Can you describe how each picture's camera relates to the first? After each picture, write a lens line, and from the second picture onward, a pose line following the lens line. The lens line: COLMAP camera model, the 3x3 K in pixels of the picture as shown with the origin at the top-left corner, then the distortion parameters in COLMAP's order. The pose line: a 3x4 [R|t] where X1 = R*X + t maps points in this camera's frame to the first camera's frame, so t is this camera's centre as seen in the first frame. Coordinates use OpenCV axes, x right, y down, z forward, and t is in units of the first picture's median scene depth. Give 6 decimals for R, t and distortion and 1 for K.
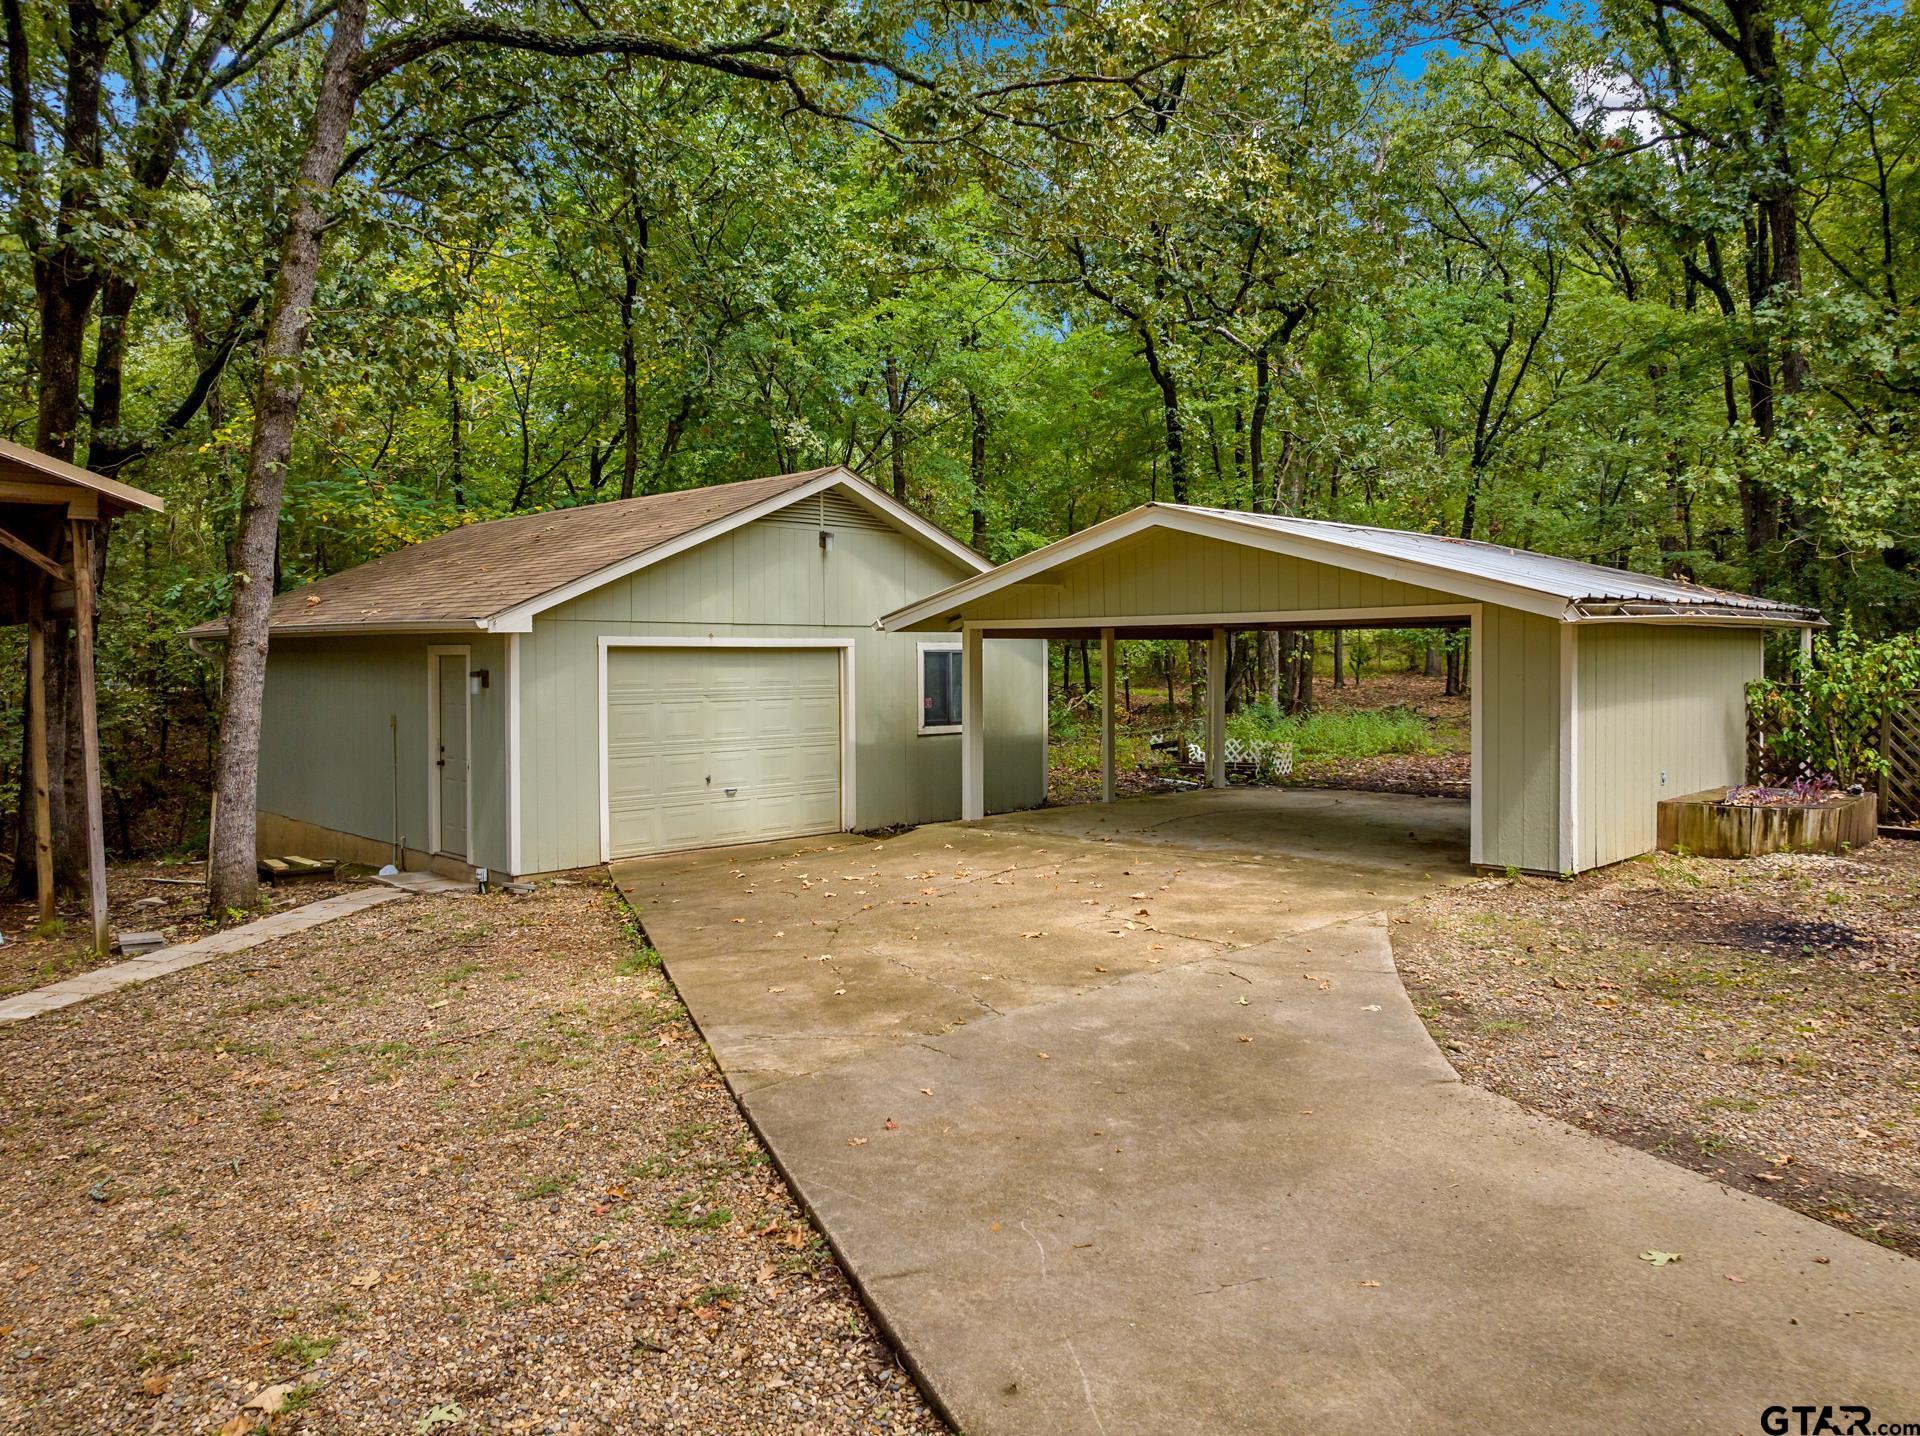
lens RADIAL K [[1366.2, 0, 972.6], [0, 1366.2, 665.4], [0, 0, 1]] dist [-0.038800, 0.001685]
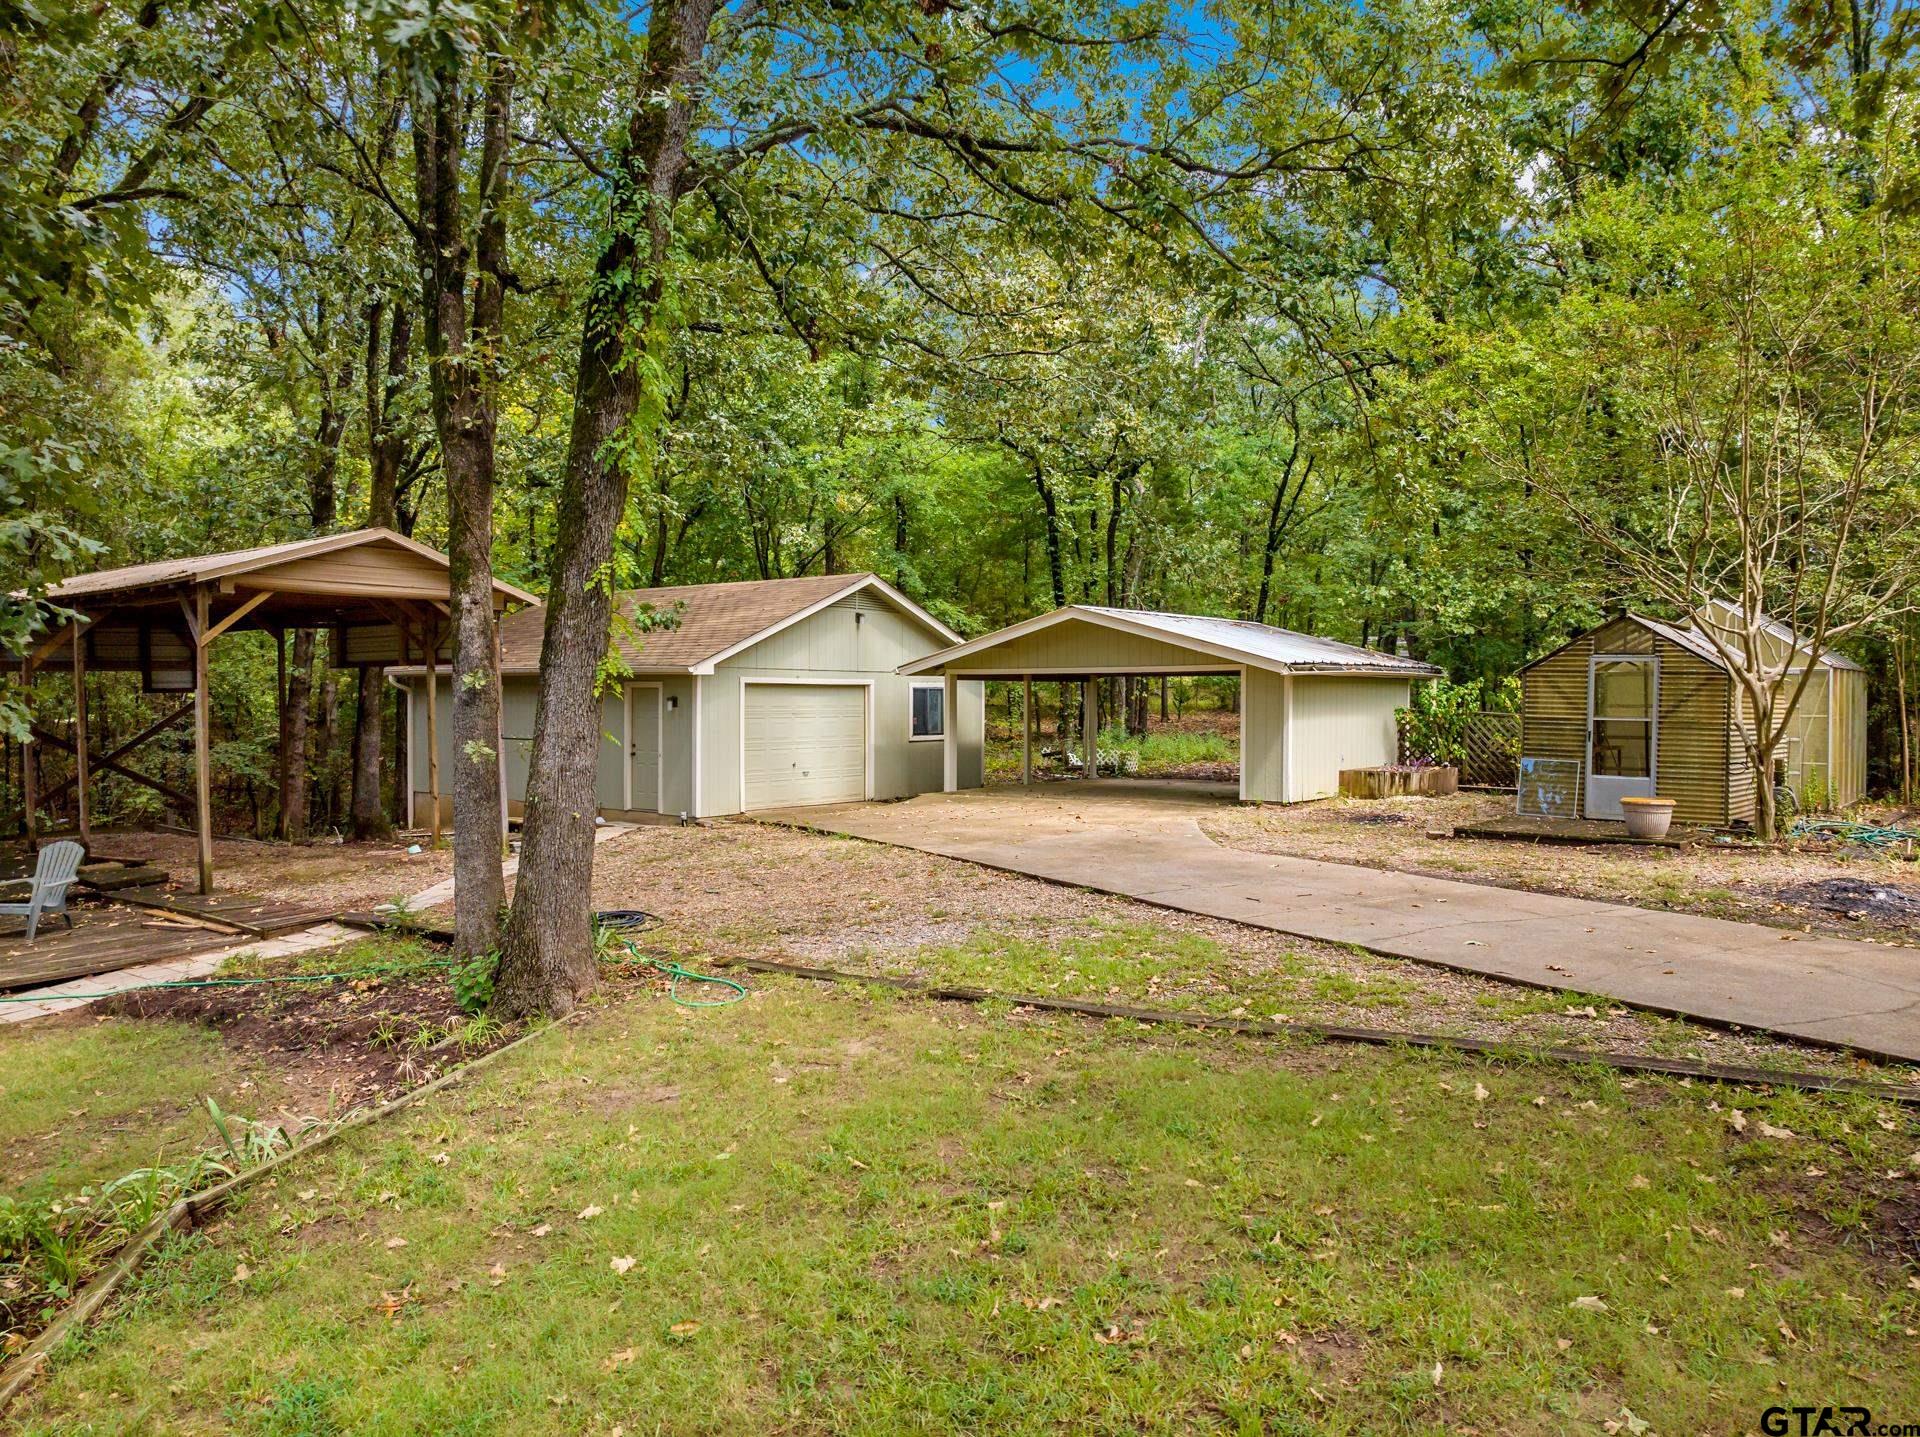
lens RADIAL K [[1362.1, 0, 971.2], [0, 1362.1, 718.6], [0, 0, 1]] dist [-0.037668, -0.004245]
pose [[0.992212, 0.004513, 0.124479, -0.203998], [-0.005502, 0.999956, 0.007602, 0.015759], [-0.124439, -0.008227, 0.992193, -0.702912]]
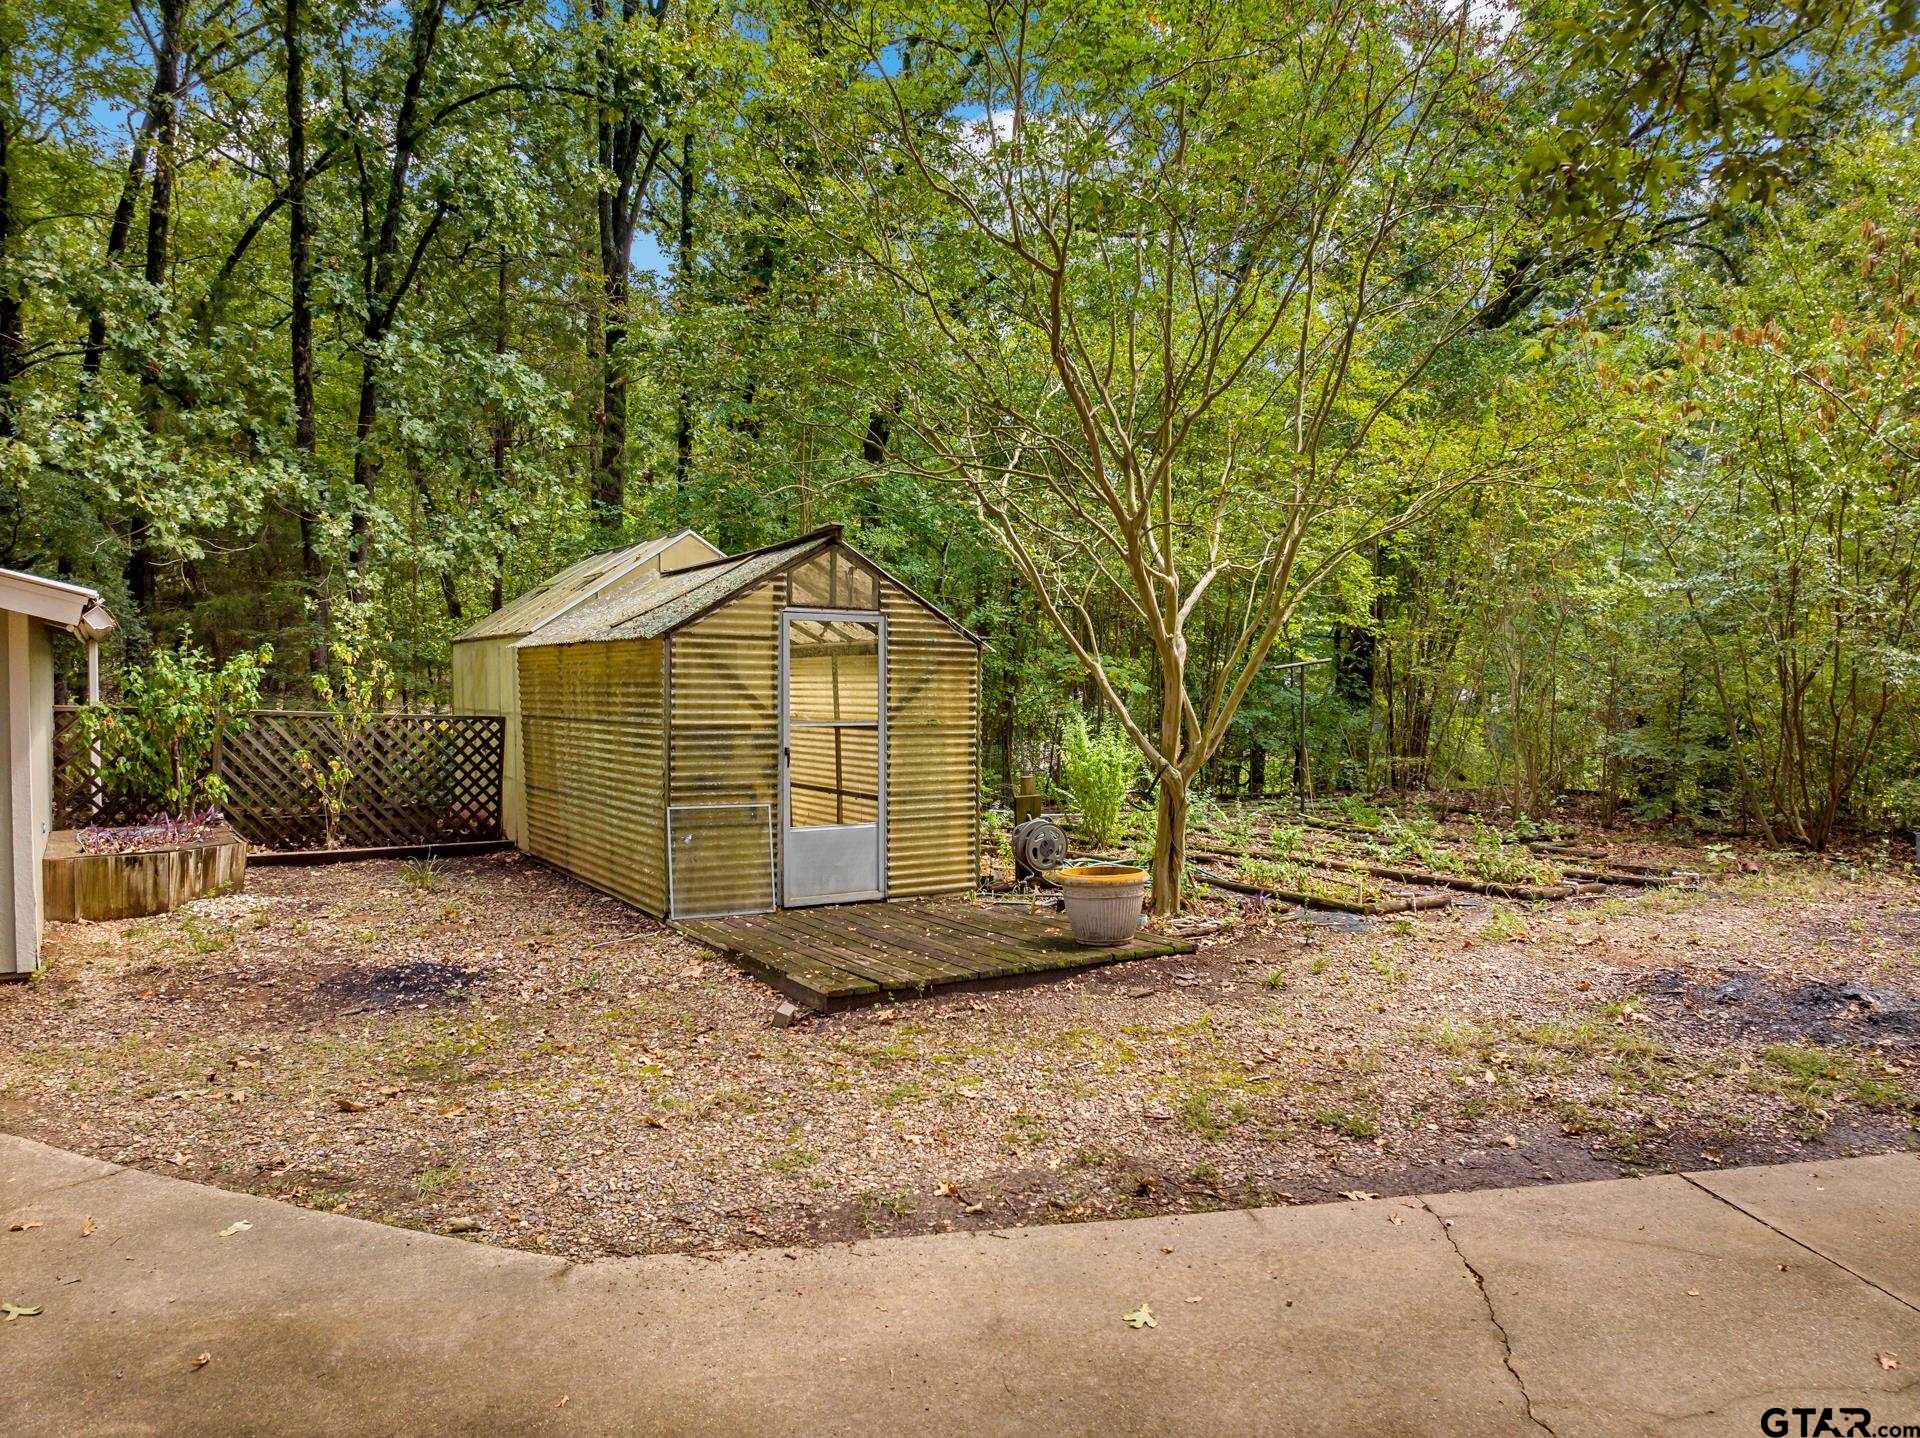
lens RADIAL K [[1362.1, 0, 971.2], [0, 1362.1, 719.1], [0, 0, 1]] dist [-0.037668, -0.004245]
pose [[0.191892, -0.028475, 0.981003, -0.130037], [0.001018, 0.999584, 0.028815, -0.002188], [-0.981415, -0.004531, 0.191841, 0.282471]]
